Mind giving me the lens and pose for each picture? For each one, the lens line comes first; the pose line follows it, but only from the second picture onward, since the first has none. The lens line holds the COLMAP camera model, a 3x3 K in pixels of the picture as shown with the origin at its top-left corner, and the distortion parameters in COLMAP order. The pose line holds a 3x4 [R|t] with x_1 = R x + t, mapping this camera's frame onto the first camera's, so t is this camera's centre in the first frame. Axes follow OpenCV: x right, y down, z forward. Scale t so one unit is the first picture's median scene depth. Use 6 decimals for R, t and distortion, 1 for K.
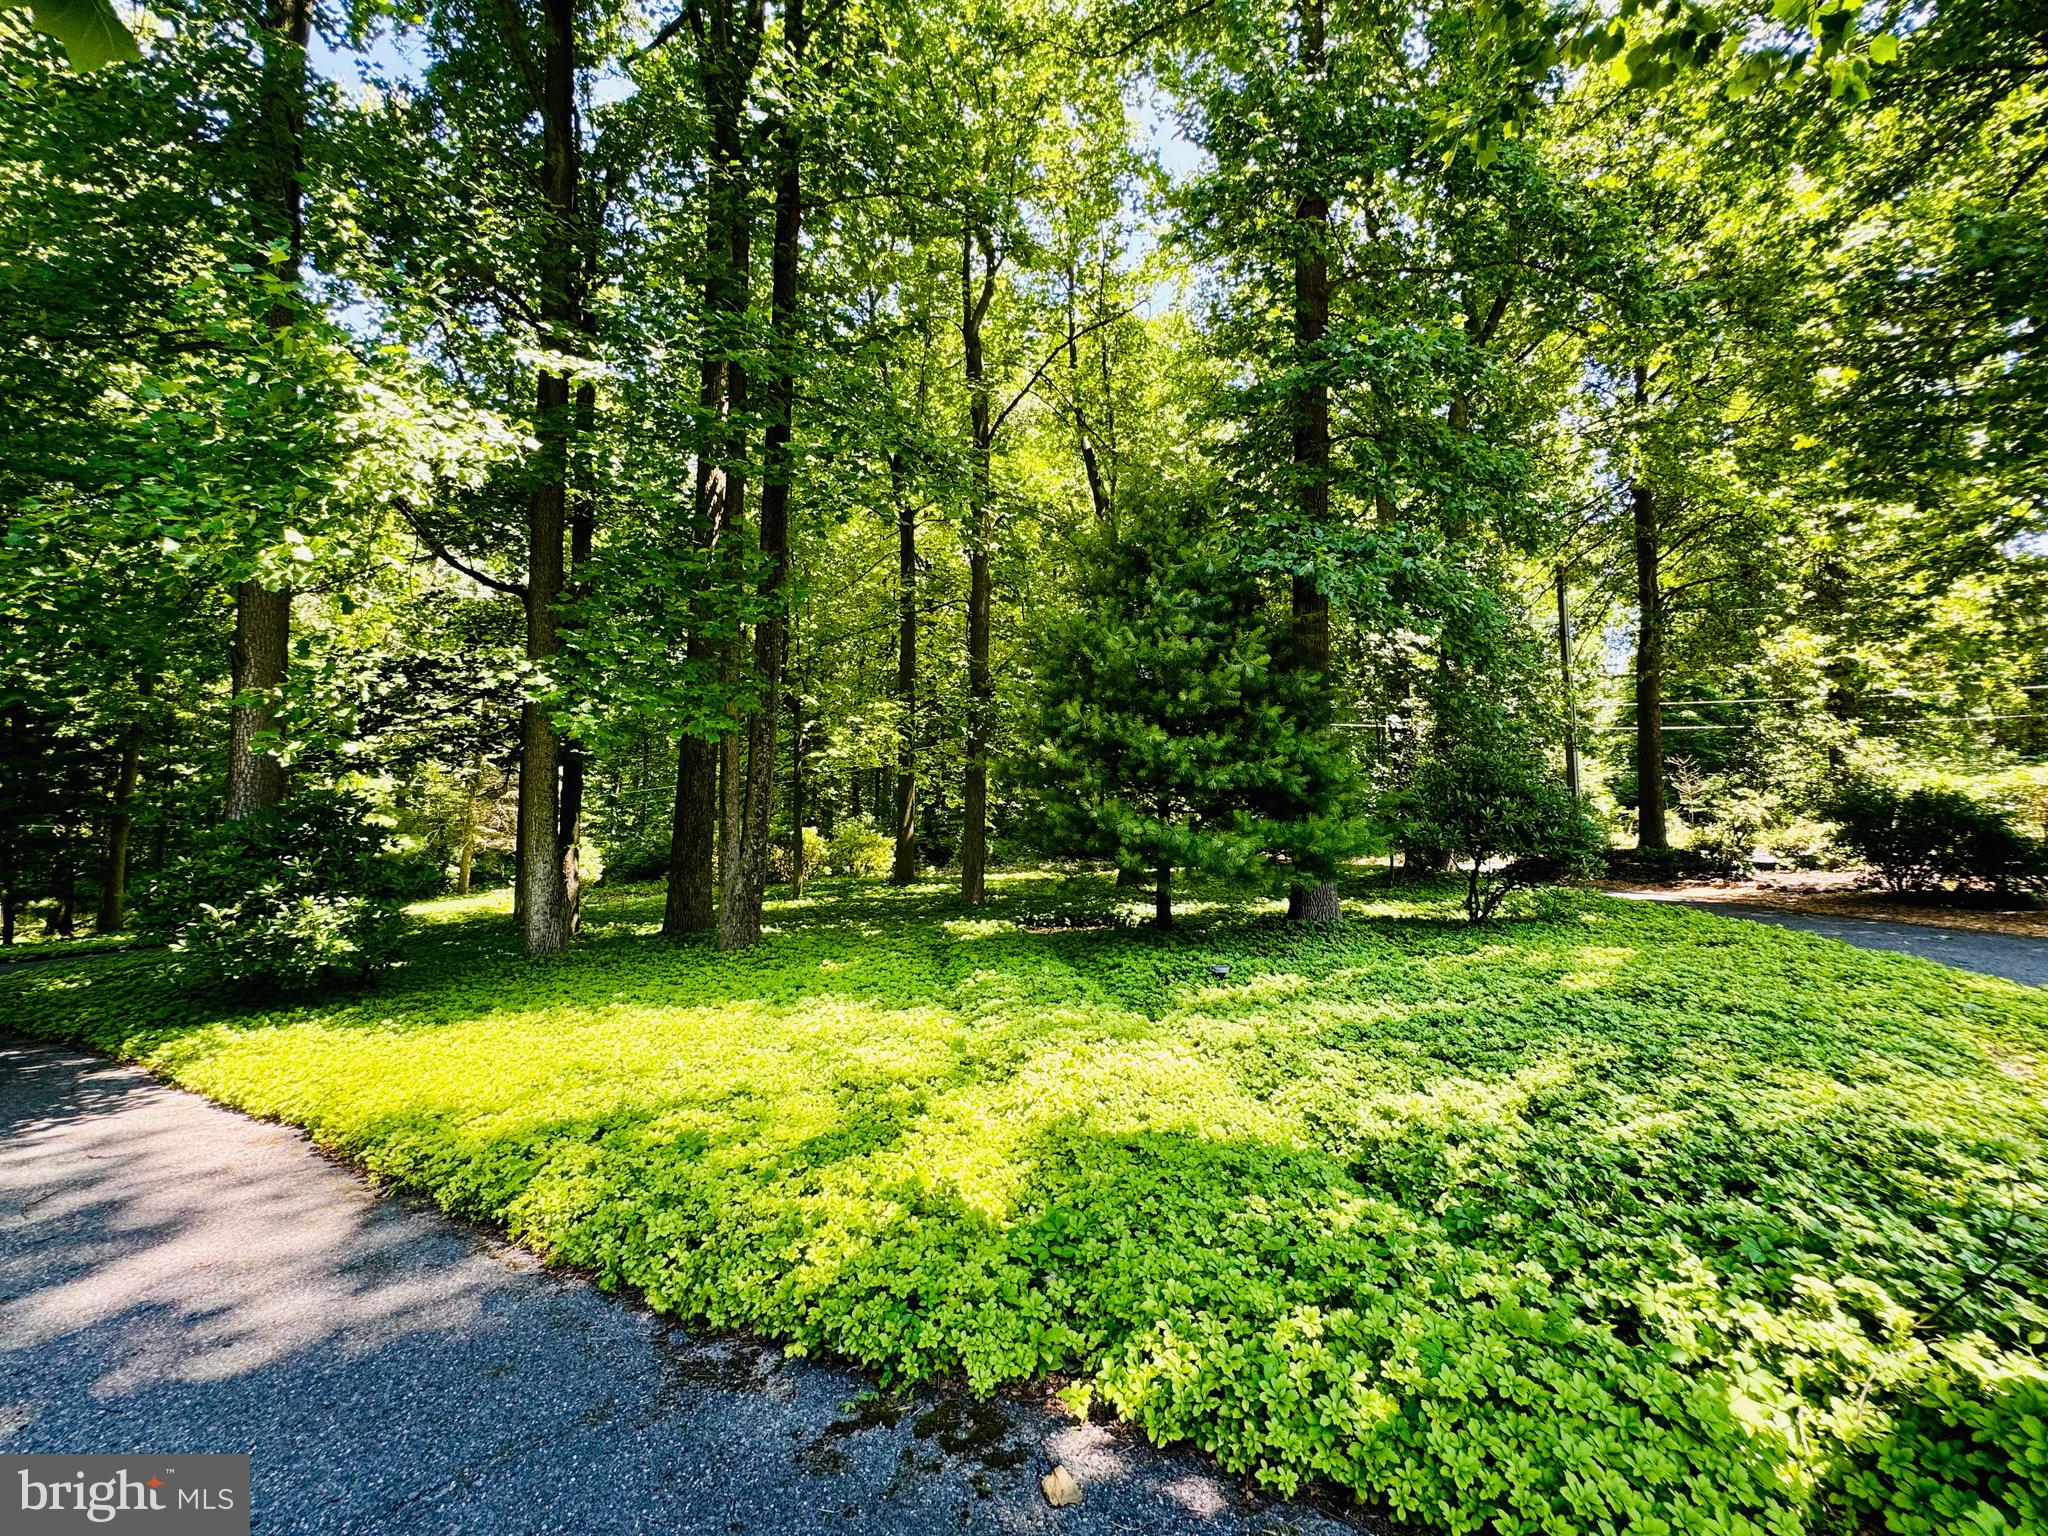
lens RADIAL K [[813.4, 0, 1024.0], [0, 813.4, 768.0], [0, 0, 1]] dist [0.000639, 0.000120]
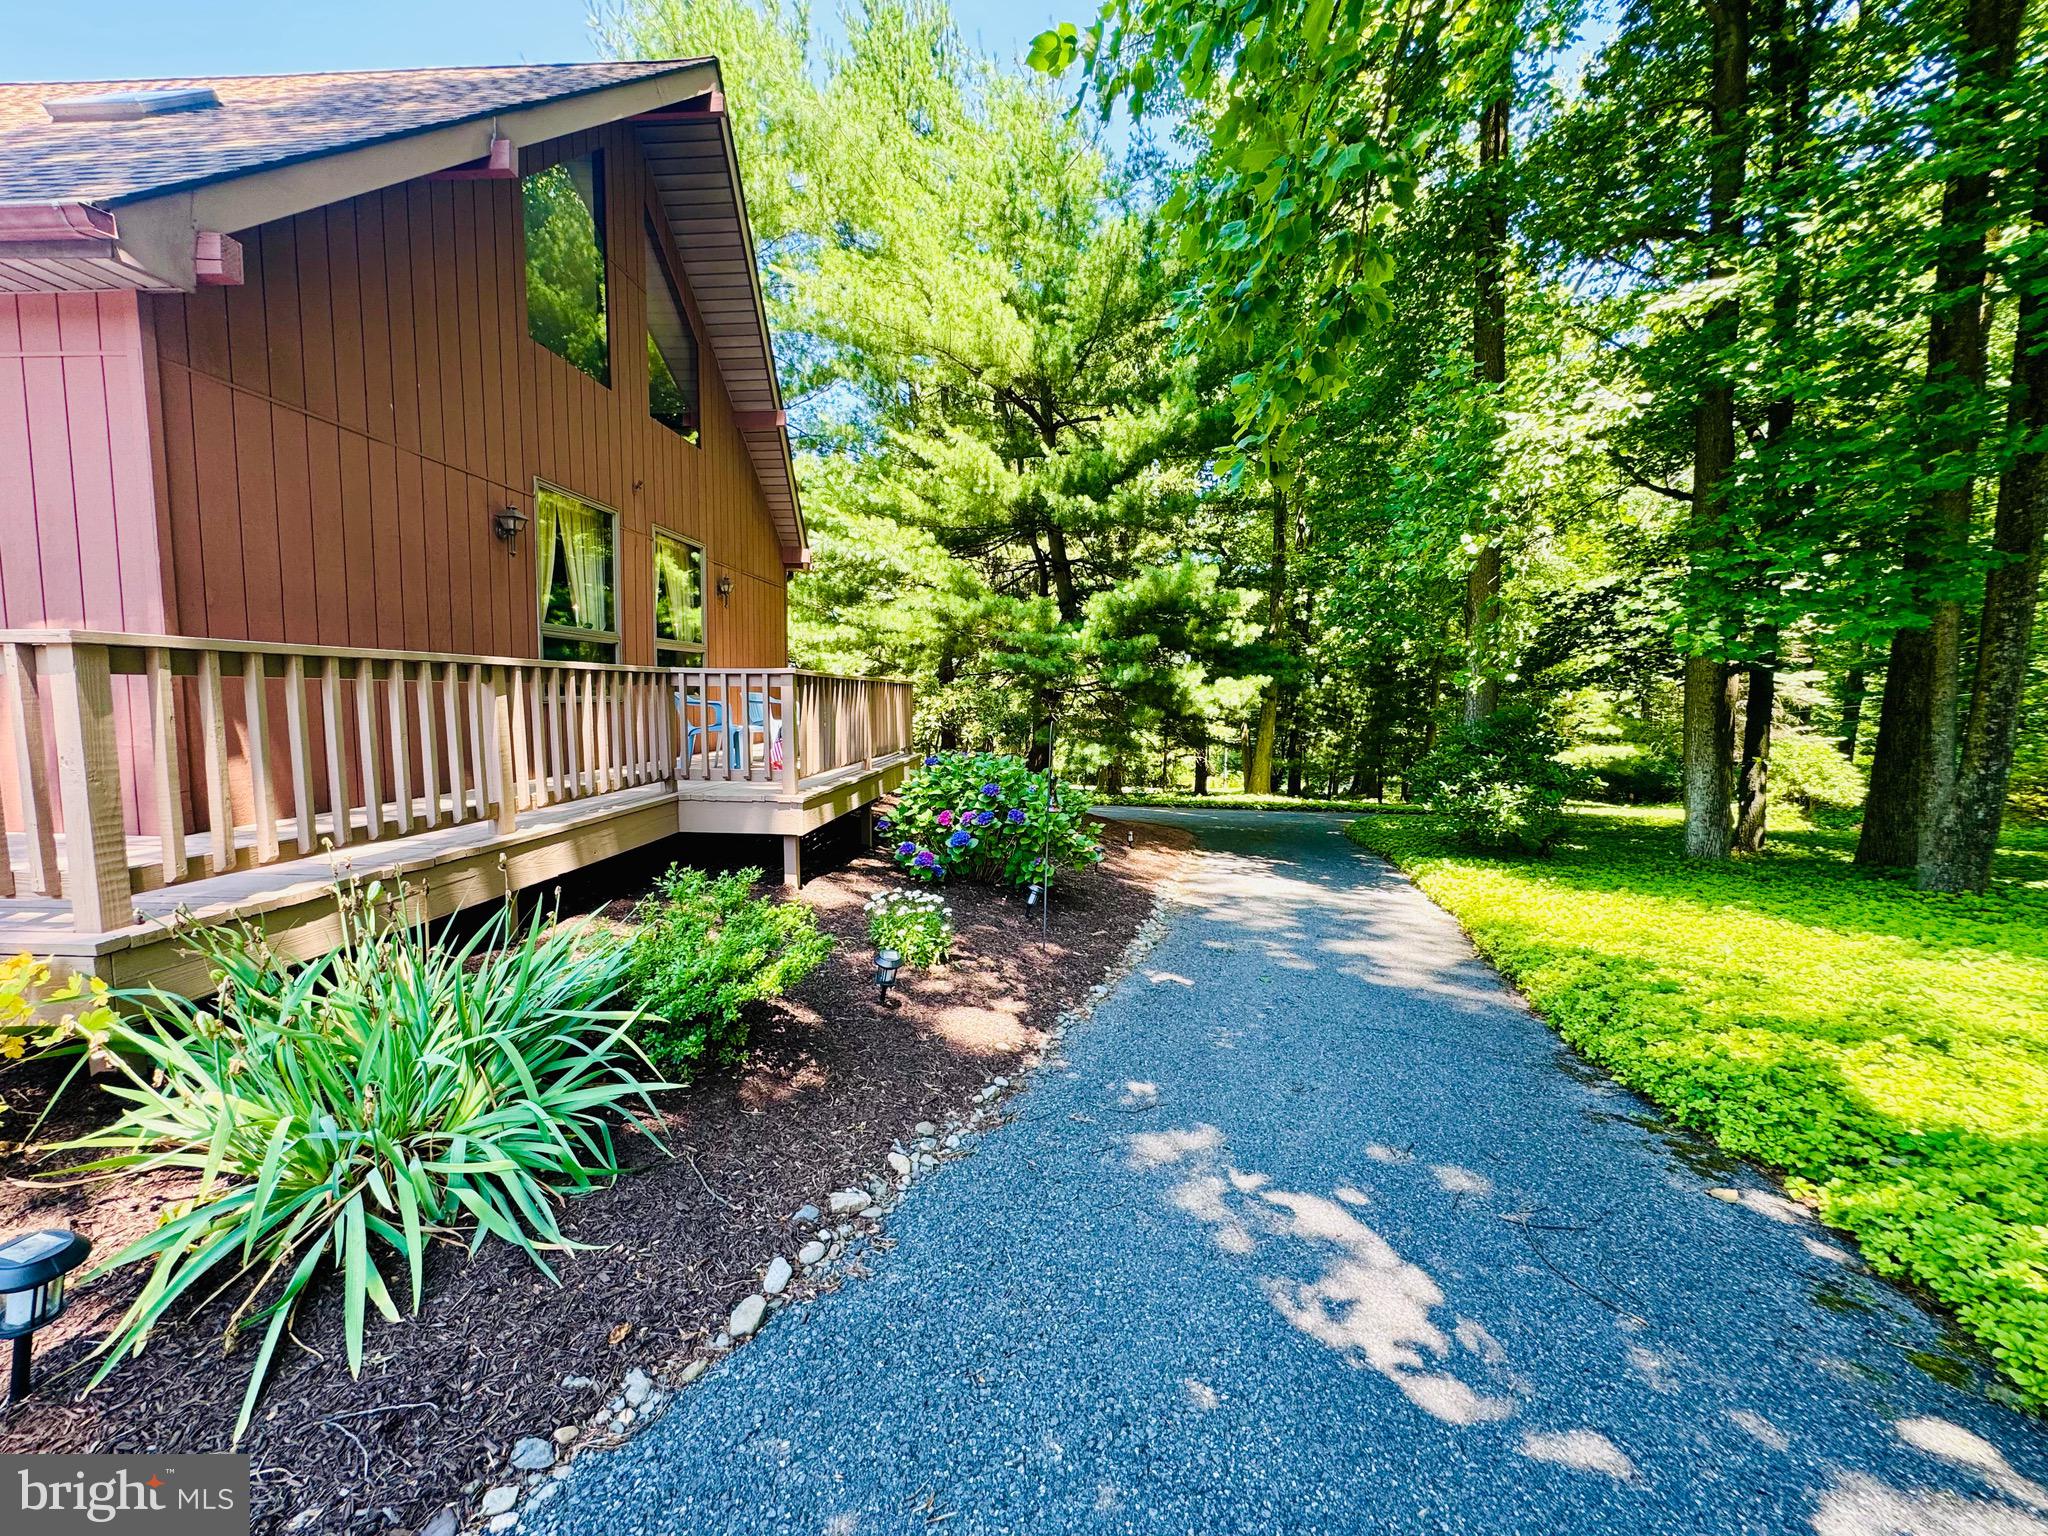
lens RADIAL K [[821.2, 0, 1030.1], [0, 821.2, 759.0], [0, 0, 1]] dist [-0.000204, 0.000428]
pose [[0.255259, 0.051832, -0.965482, 0.354505], [0.045846, 0.996790, 0.065634, -0.015702], [0.965785, -0.061017, 0.252064, -0.168499]]
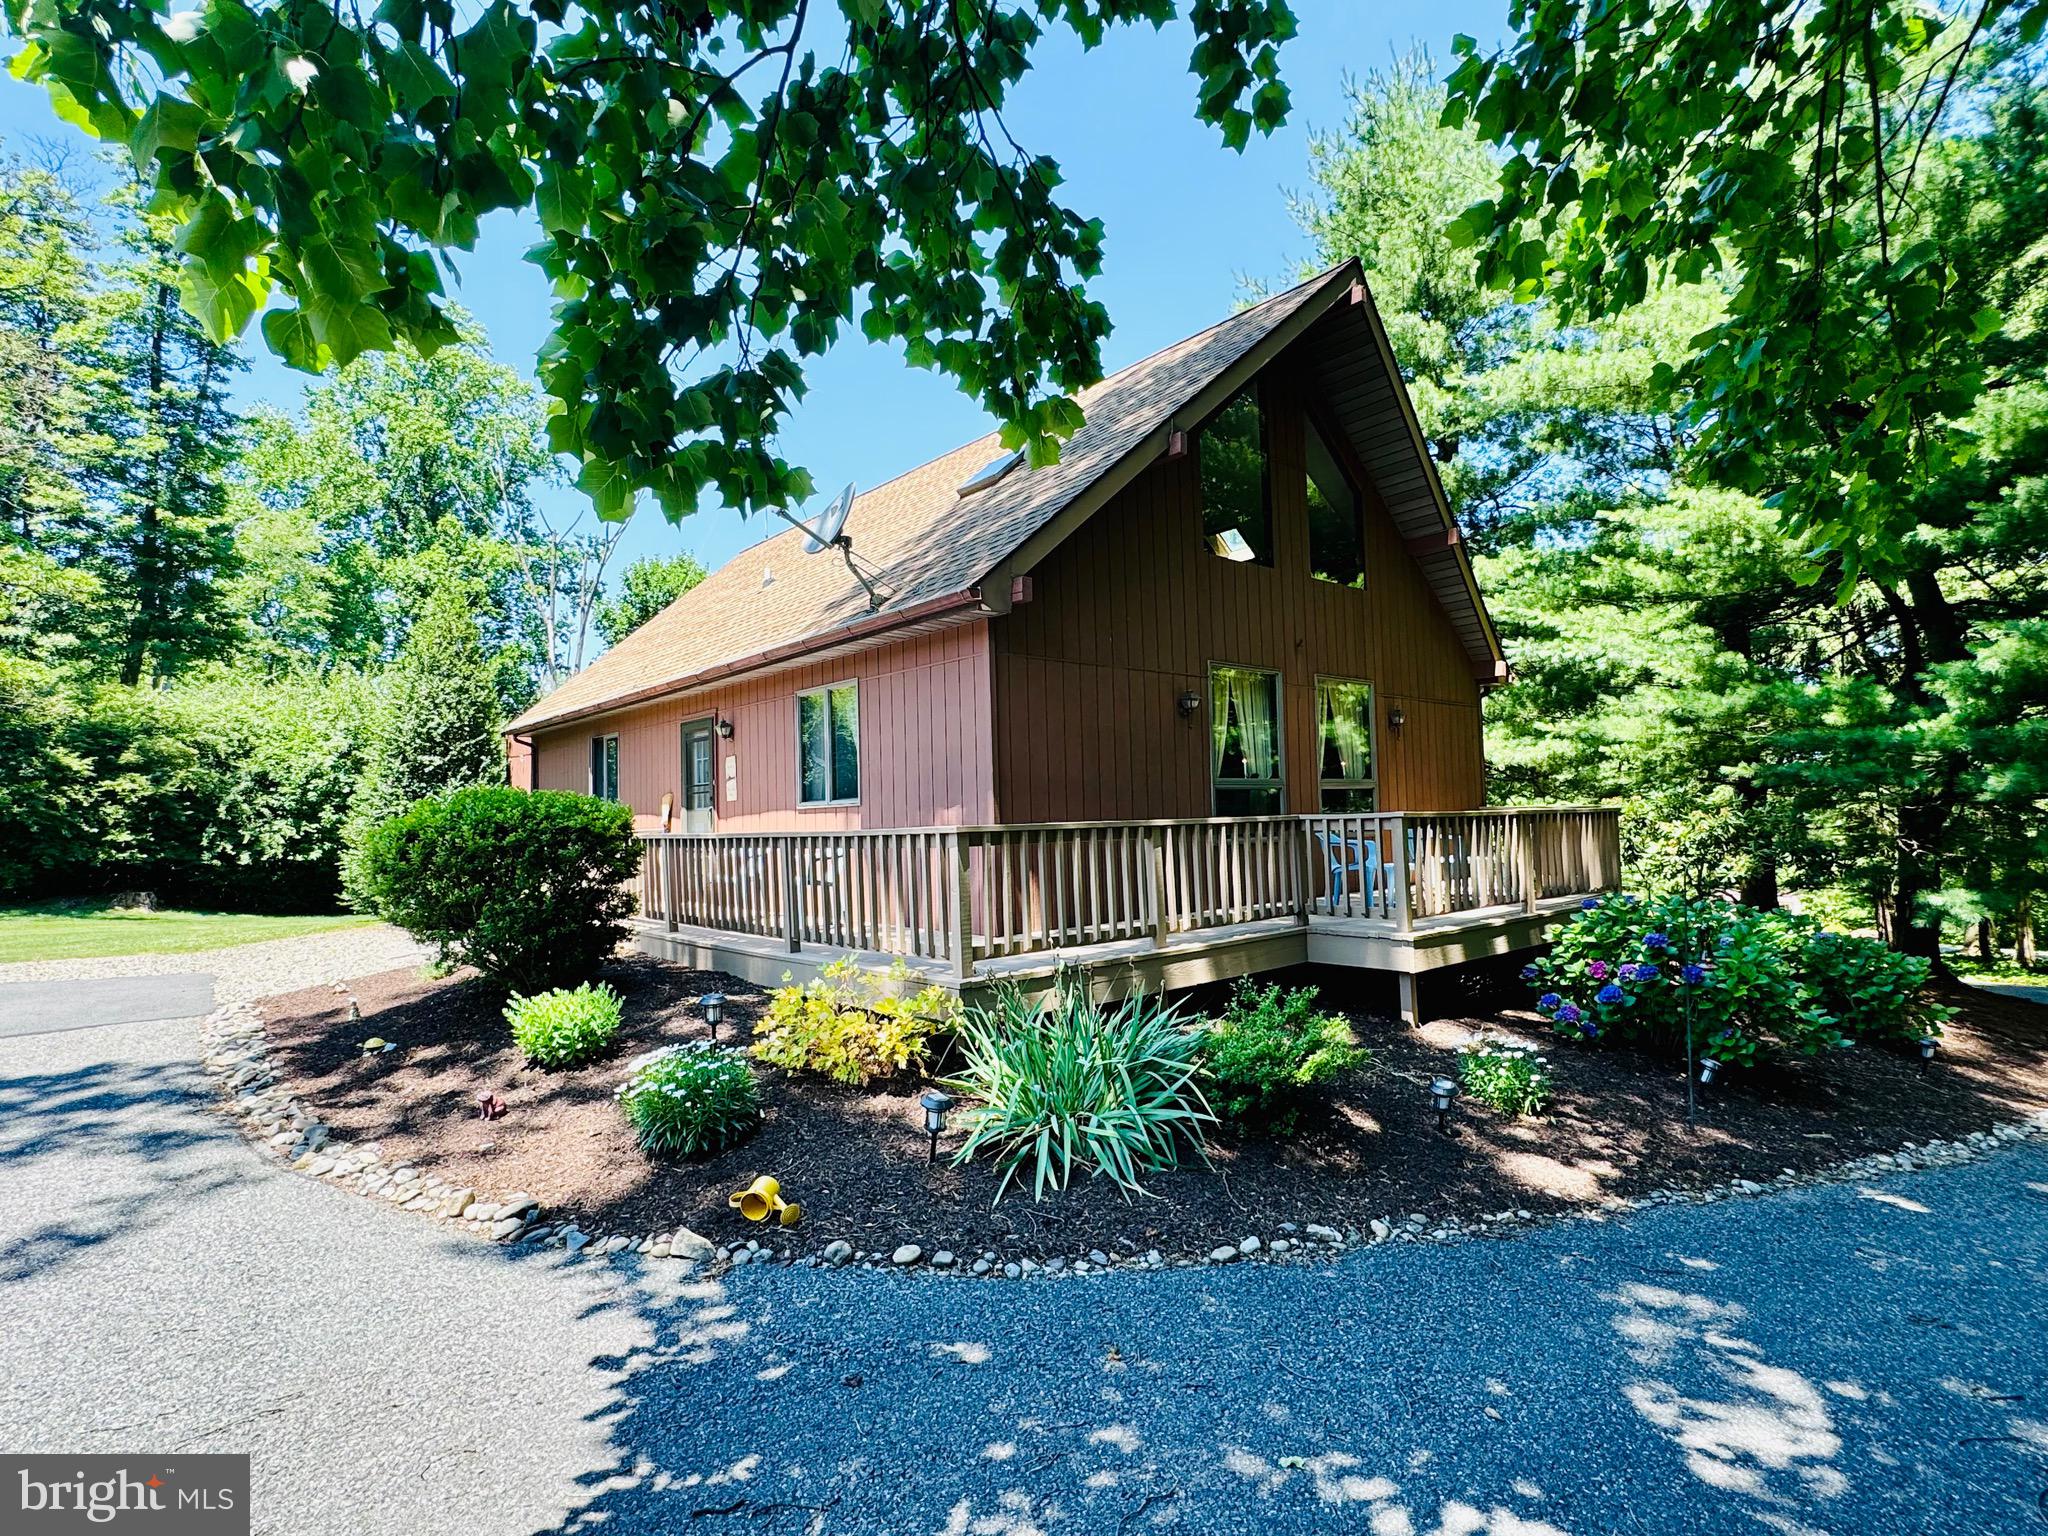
lens RADIAL K [[1018.9, 0, 1024.0], [0, 1018.9, 768.0], [0, 0, 1]] dist [-0.028955, -0.000892]
pose [[-0.512845, -0.058207, -0.856505, 0.660895], [0.054753, 0.993450, -0.100298, -0.024833], [0.856733, -0.098333, -0.506299, 0.045668]]
